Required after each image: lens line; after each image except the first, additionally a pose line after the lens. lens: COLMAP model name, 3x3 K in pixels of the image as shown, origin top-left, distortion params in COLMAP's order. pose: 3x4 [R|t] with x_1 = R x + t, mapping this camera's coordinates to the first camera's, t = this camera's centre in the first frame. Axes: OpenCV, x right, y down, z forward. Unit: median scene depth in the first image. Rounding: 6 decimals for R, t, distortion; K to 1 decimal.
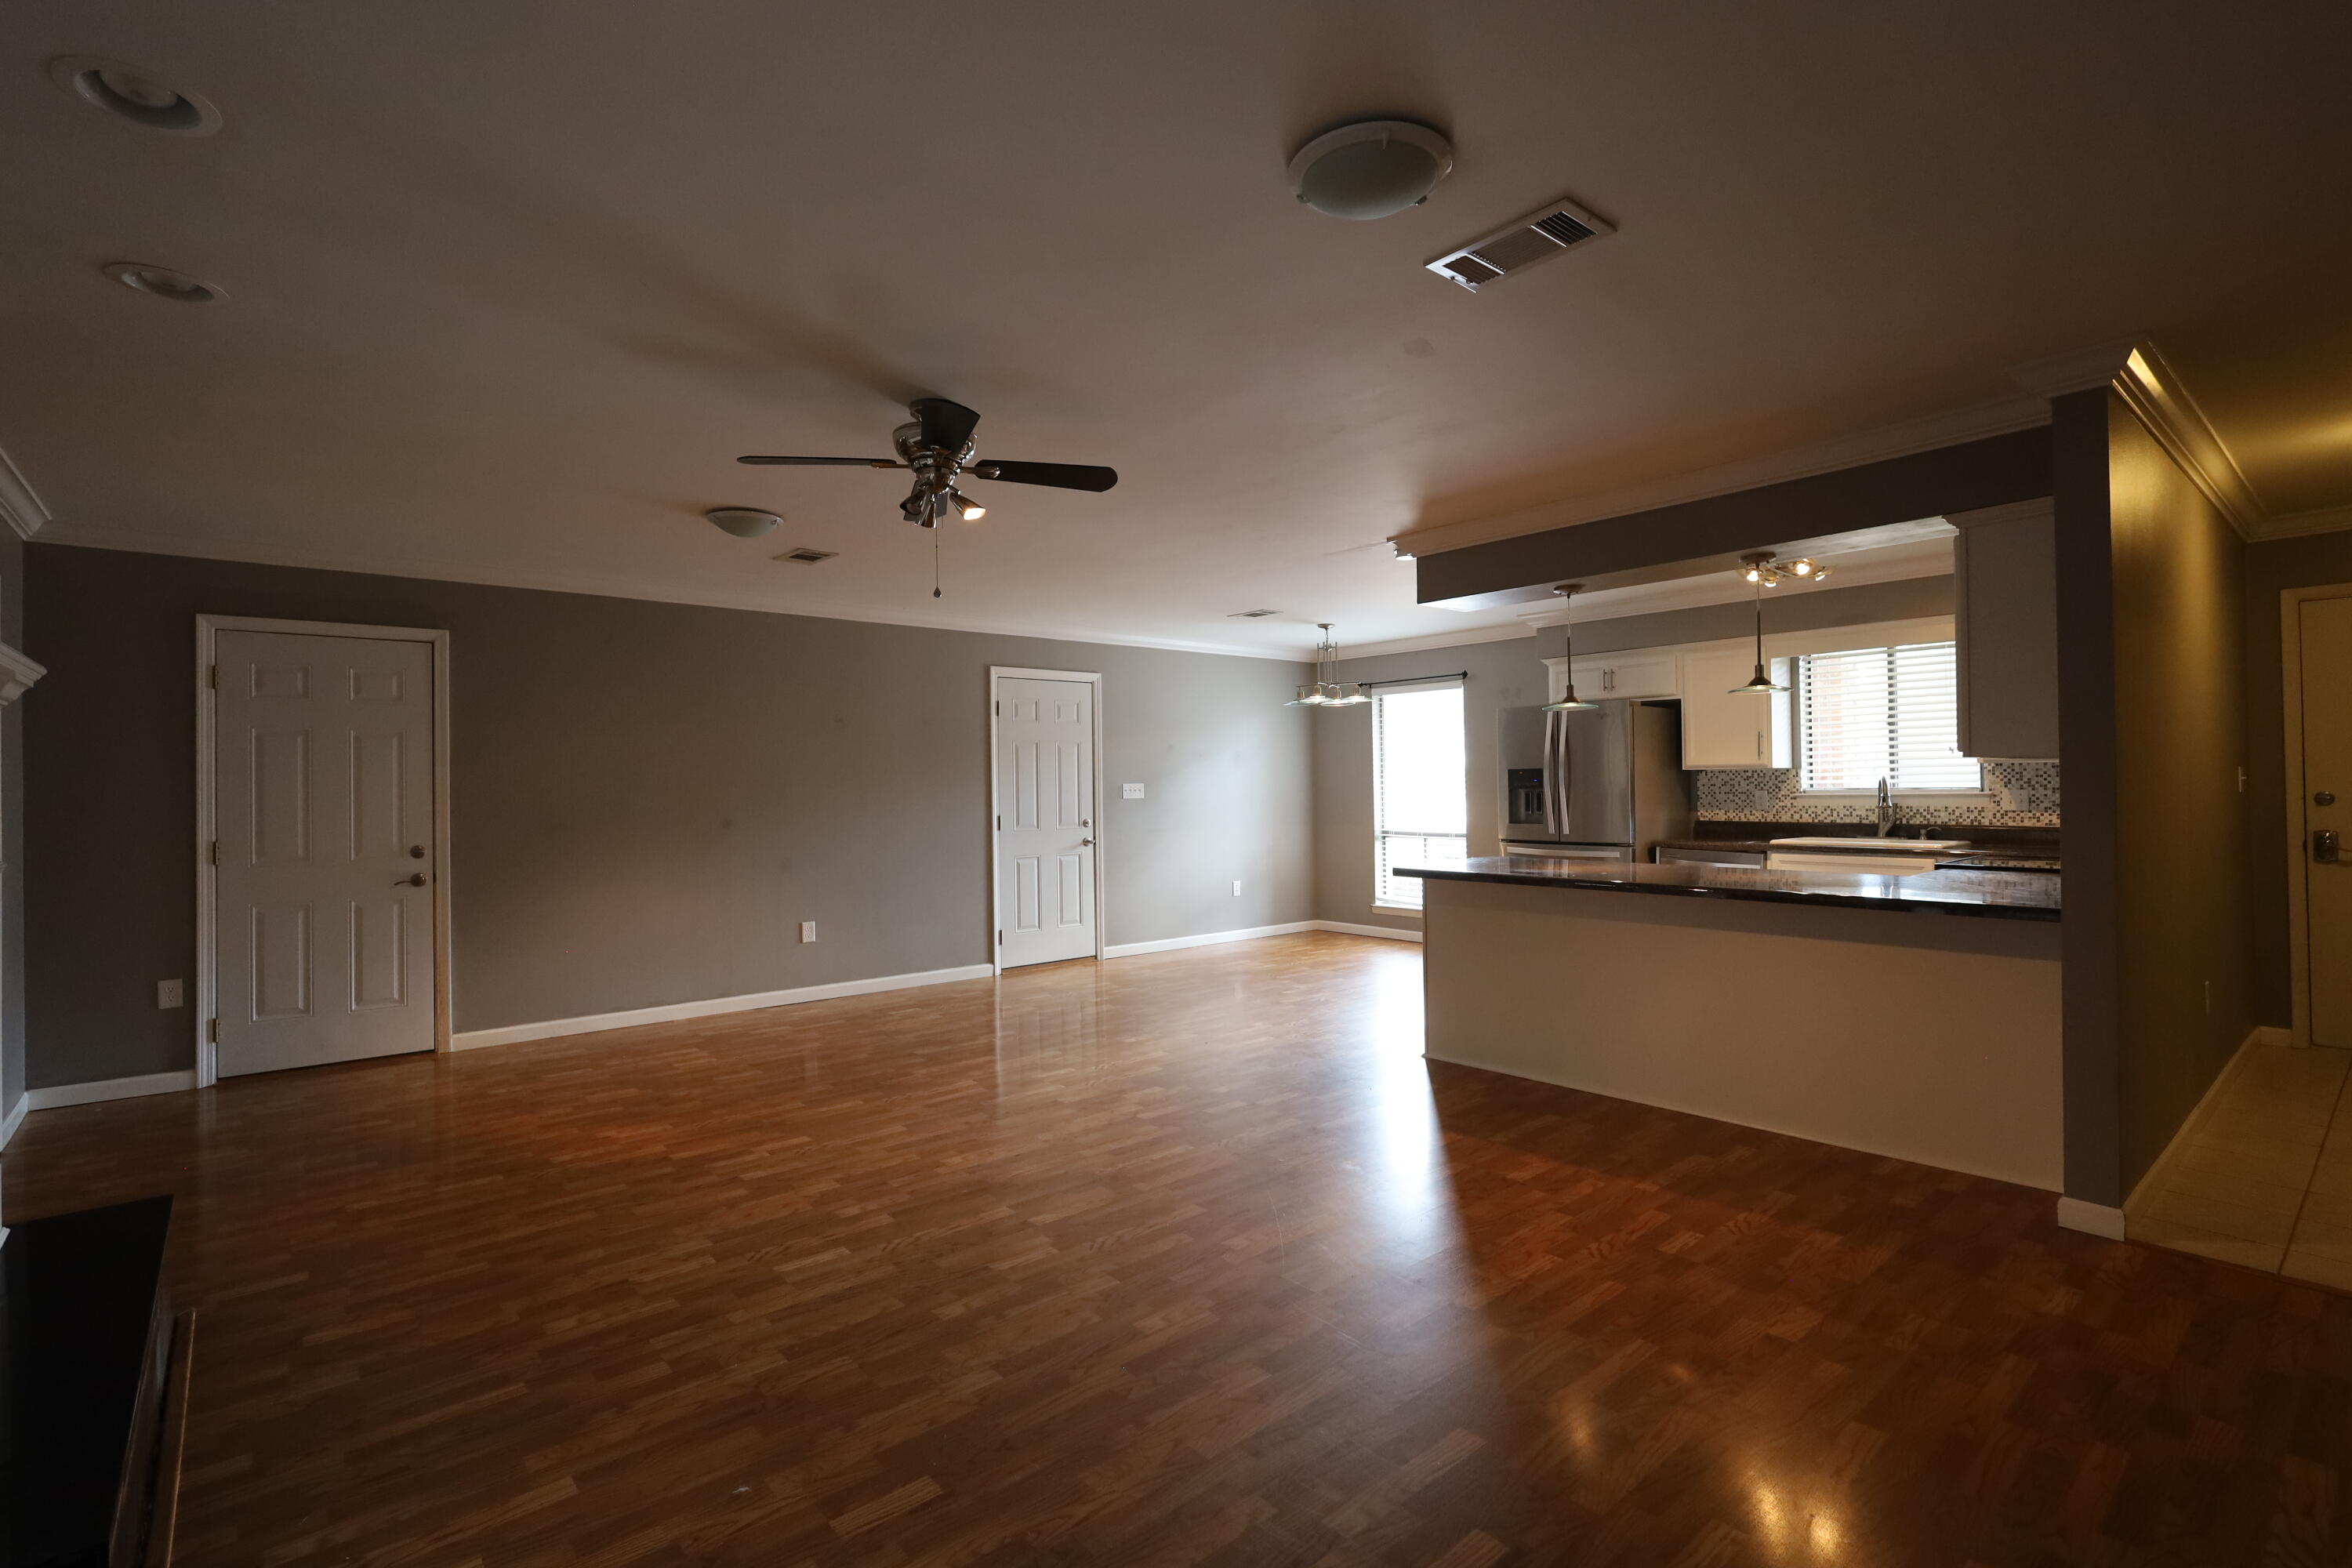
lens RADIAL K [[1084.5, 0, 1175.8], [0, 1084.5, 783.0], [0, 0, 1]] dist [-0.000627, 0.000336]
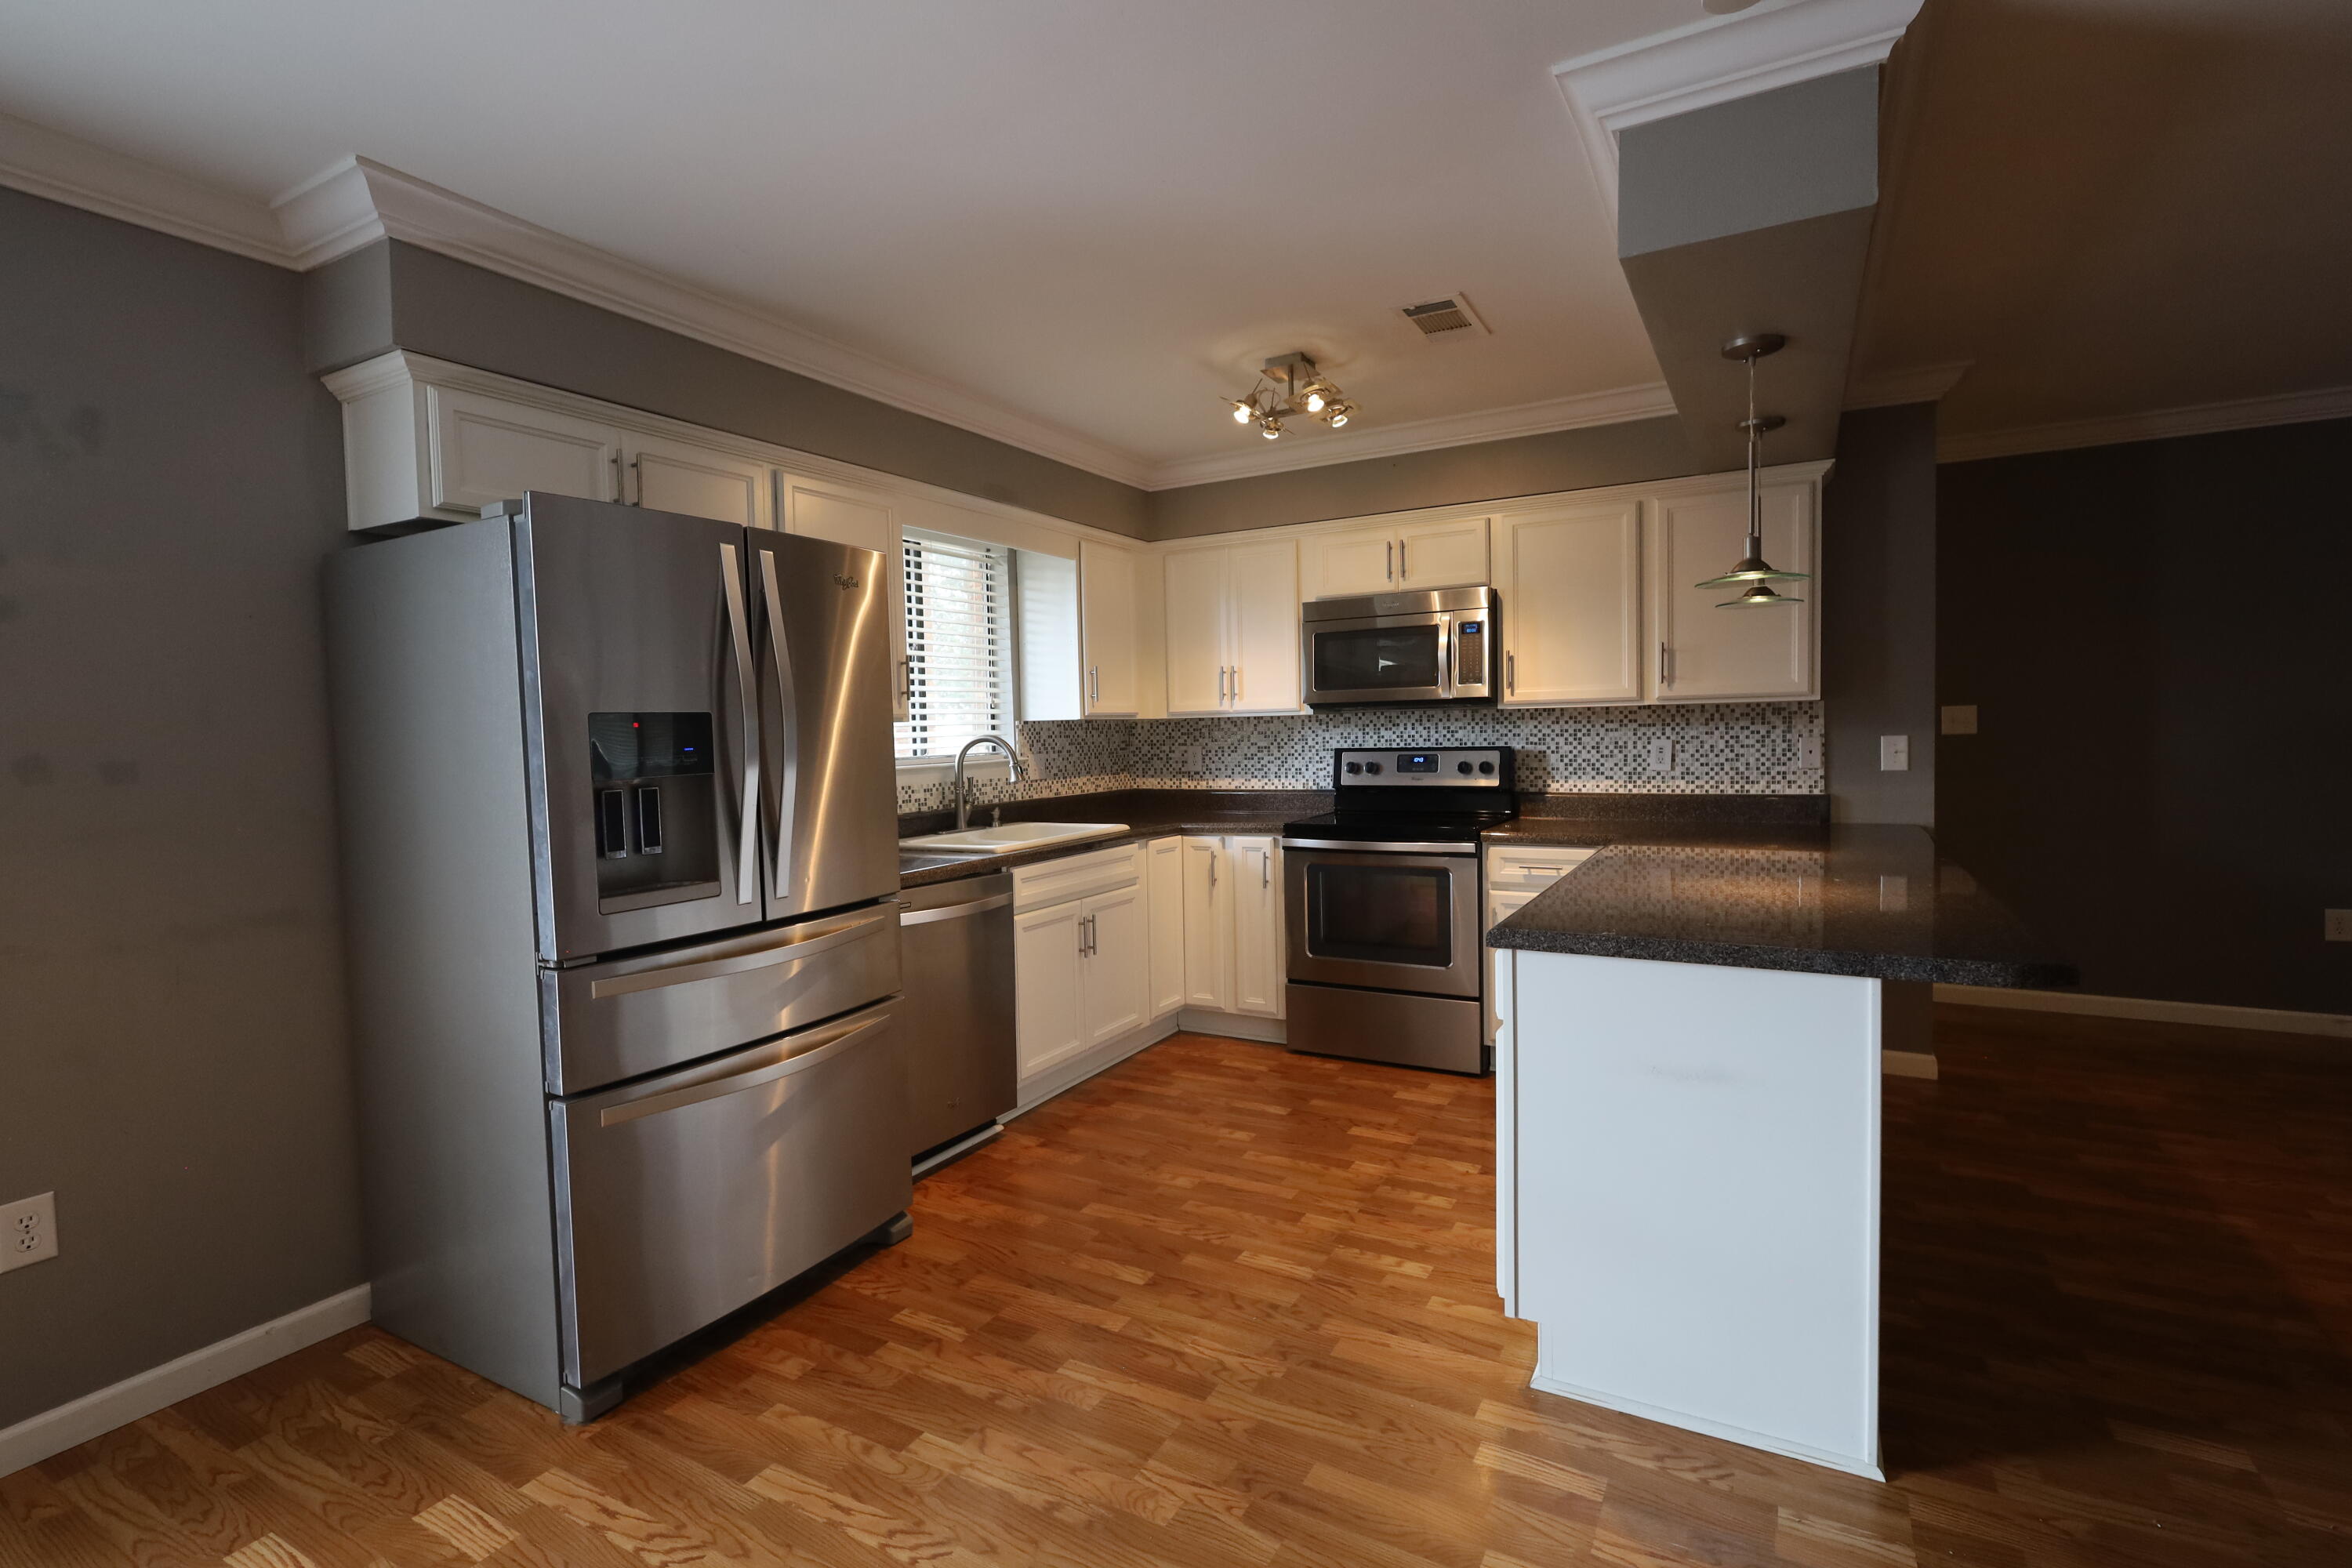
lens RADIAL K [[1084.5, 0, 1179.8], [0, 1084.5, 784.7], [0, 0, 1]] dist [-0.000627, 0.000336]
pose [[-0.343895, -0.029675, 0.938539, -0.024054], [0.027353, 0.998760, 0.041602, -0.001609], [-0.938610, 0.039979, -0.342656, 1.200137]]
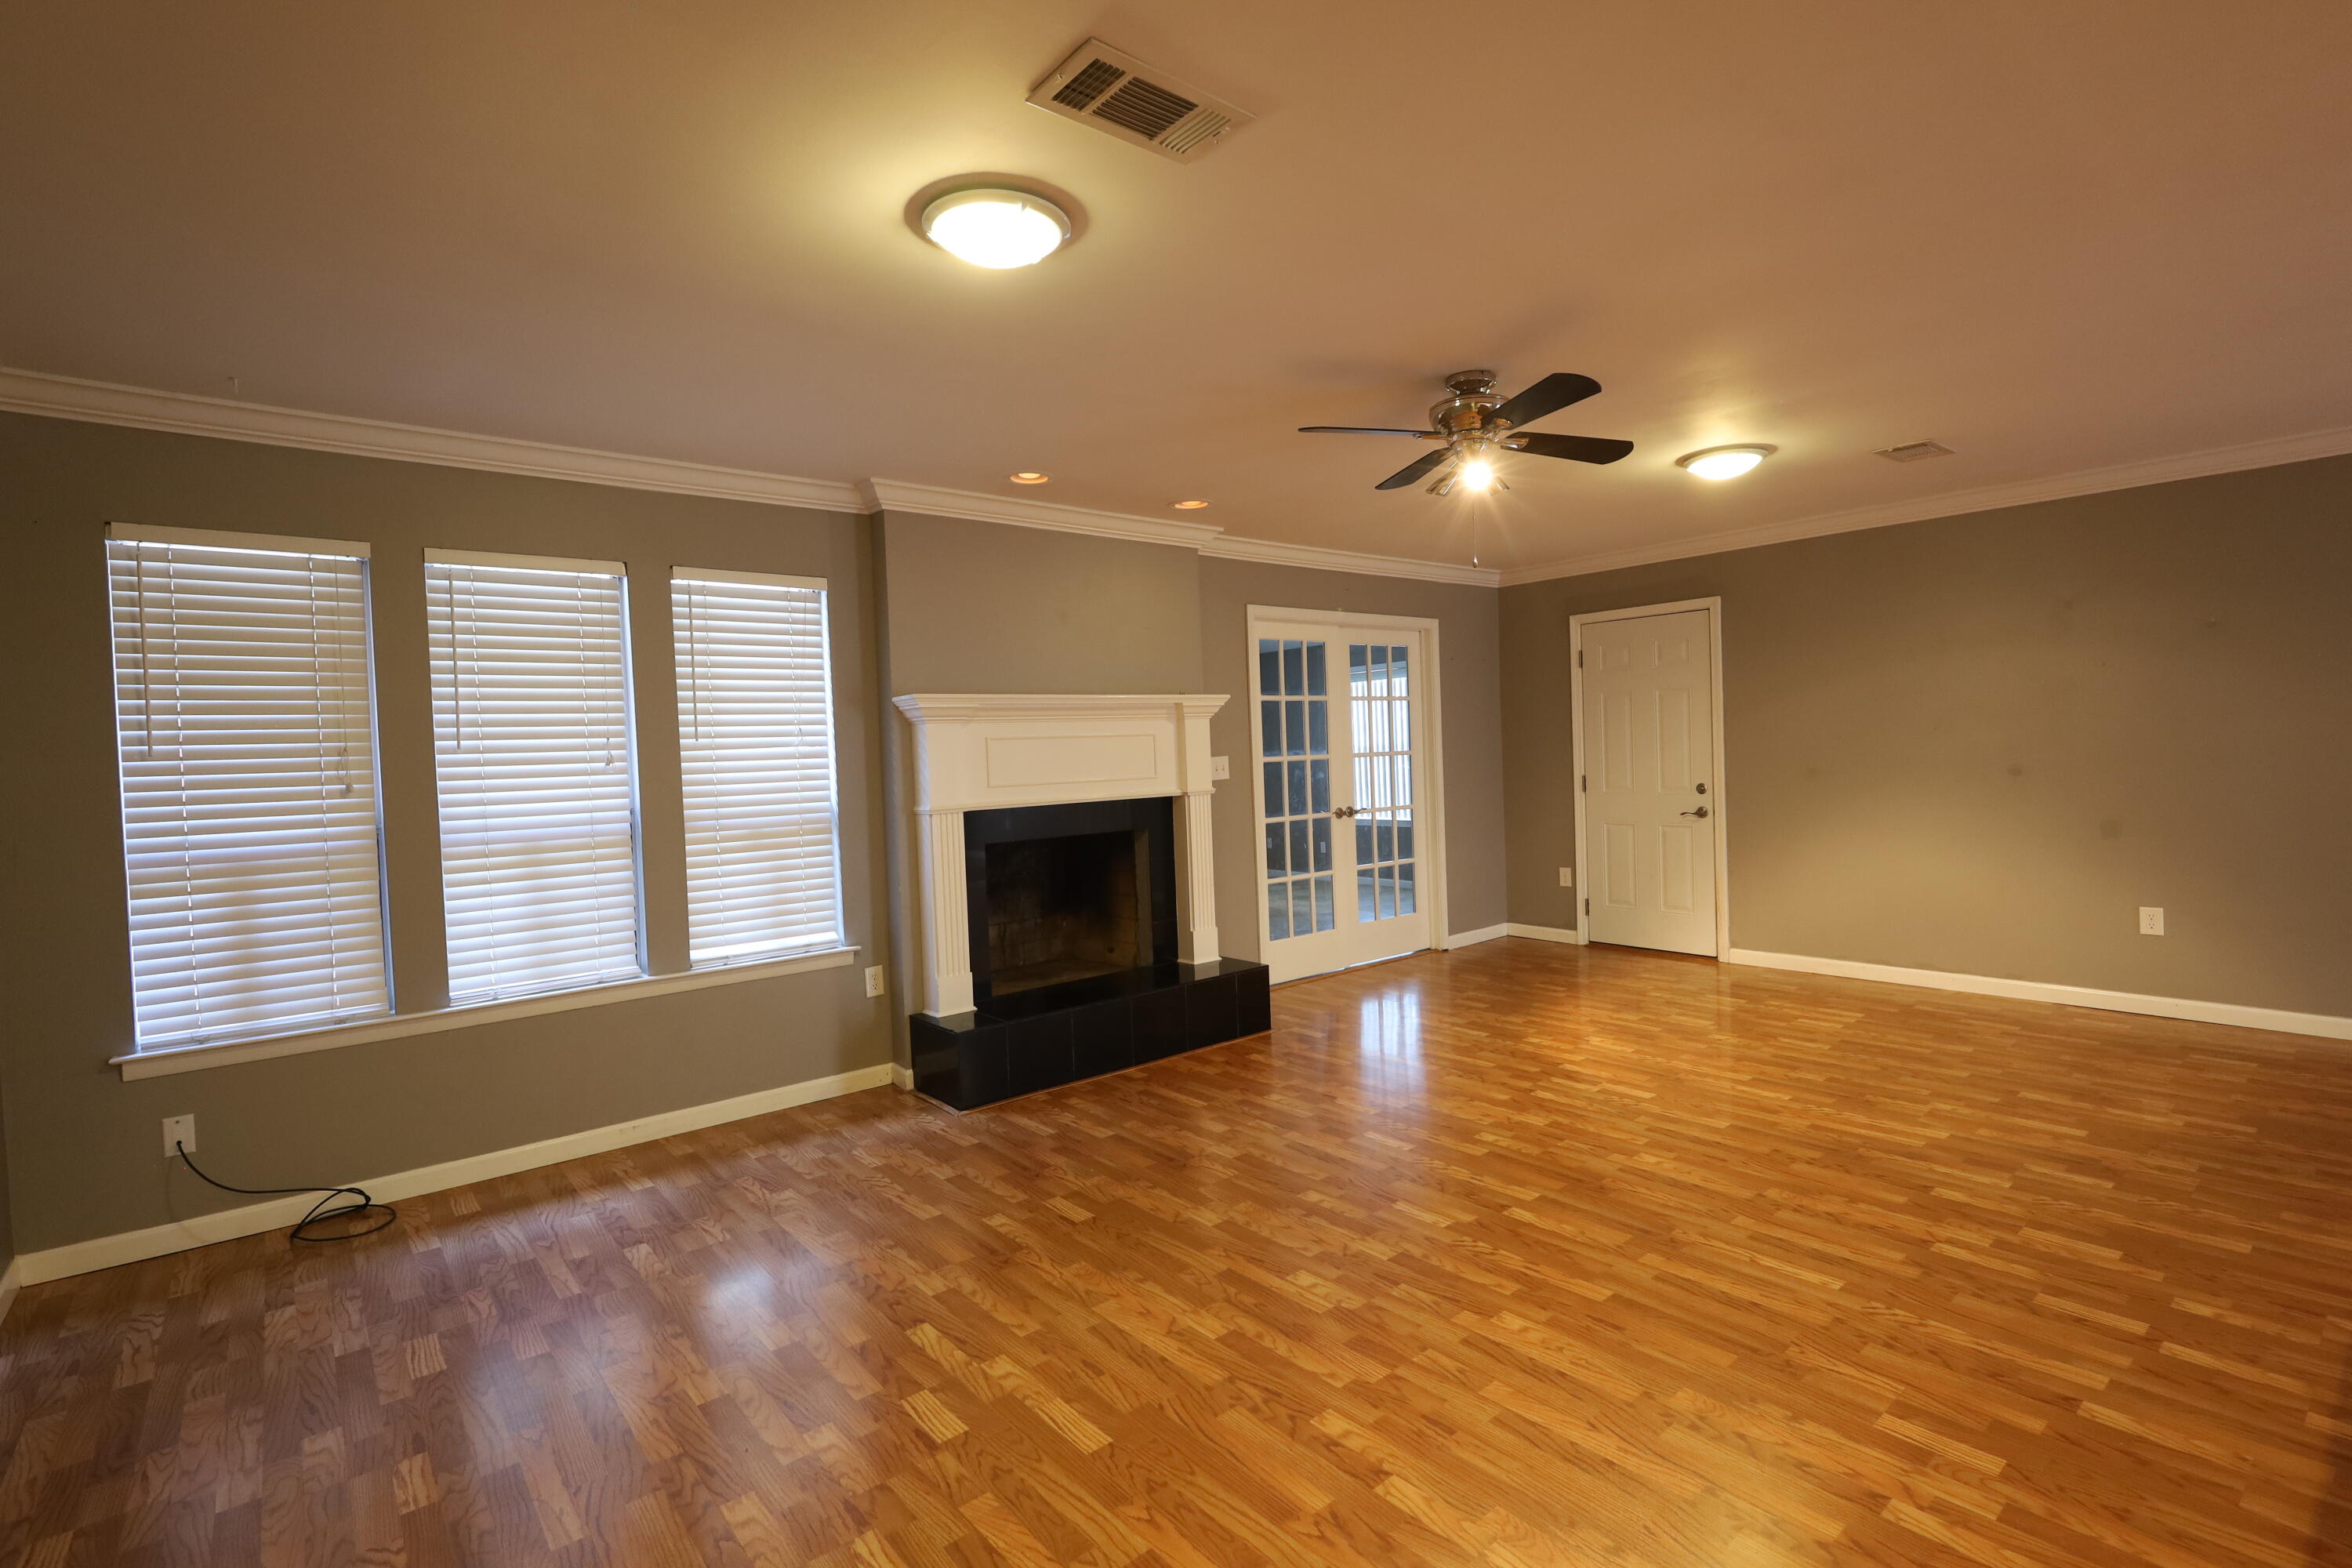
lens RADIAL K [[1084.5, 0, 1176.1], [0, 1084.5, 776.1], [0, 0, 1]] dist [-0.000627, 0.000336]
pose [[-0.016486, 0.036199, -0.999209, 0.464036], [0.038446, 0.998628, 0.035543, -0.013391], [0.999125, -0.037829, -0.017855, 0.419309]]
